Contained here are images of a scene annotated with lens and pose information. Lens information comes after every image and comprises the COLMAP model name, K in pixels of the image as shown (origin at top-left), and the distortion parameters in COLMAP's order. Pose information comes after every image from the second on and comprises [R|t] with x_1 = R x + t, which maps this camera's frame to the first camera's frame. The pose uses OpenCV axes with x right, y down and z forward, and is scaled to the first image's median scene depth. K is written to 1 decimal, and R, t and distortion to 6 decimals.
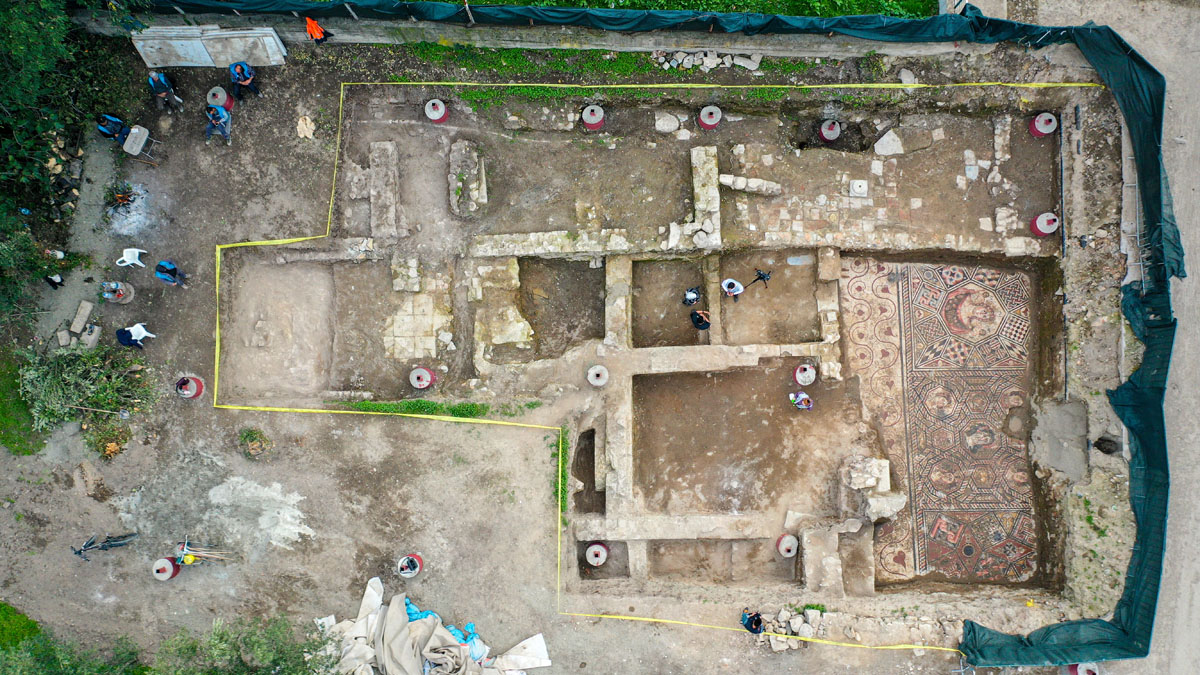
lens RADIAL K [[975.8, 0, 605.1], [0, 975.8, 333.1], [0, 0, 1]] dist [-0.009823, -0.014108]
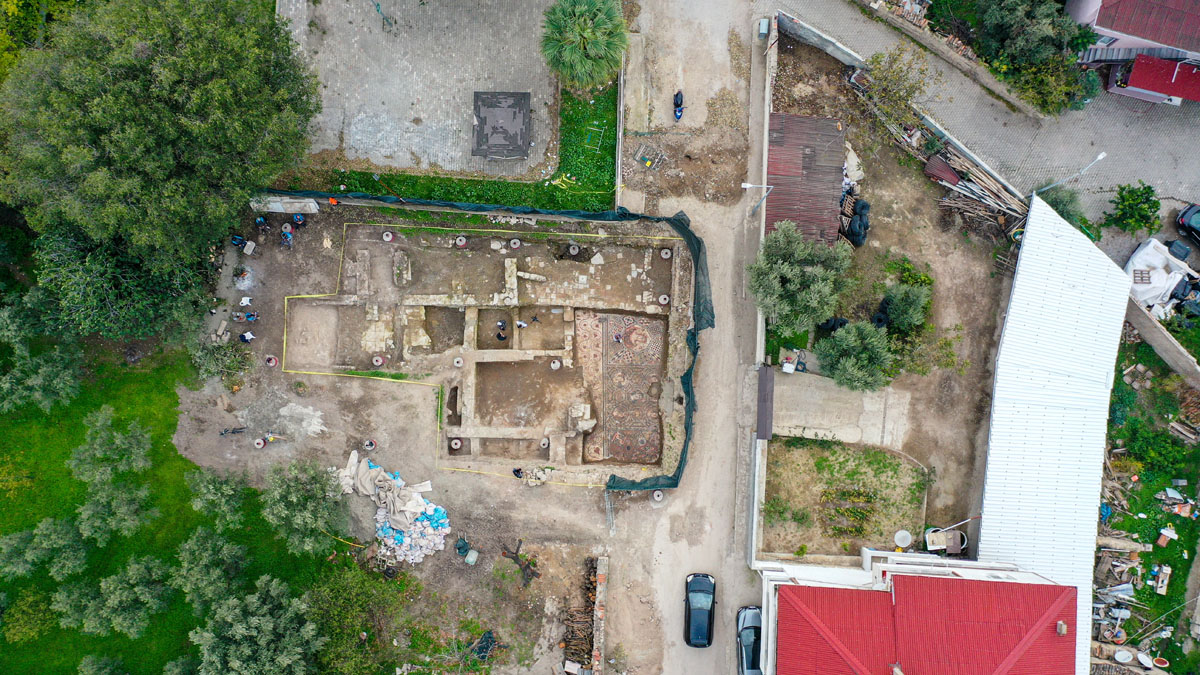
lens RADIAL K [[975.8, 0, 593.2], [0, 975.8, 335.1], [0, 0, 1]] dist [-0.009823, -0.014108]
pose [[0.999473, 0.031091, 0.009281, 0.269354], [-0.031345, 0.999097, 0.028672, -0.088471], [-0.008381, -0.028948, 0.999546, -1.177141]]
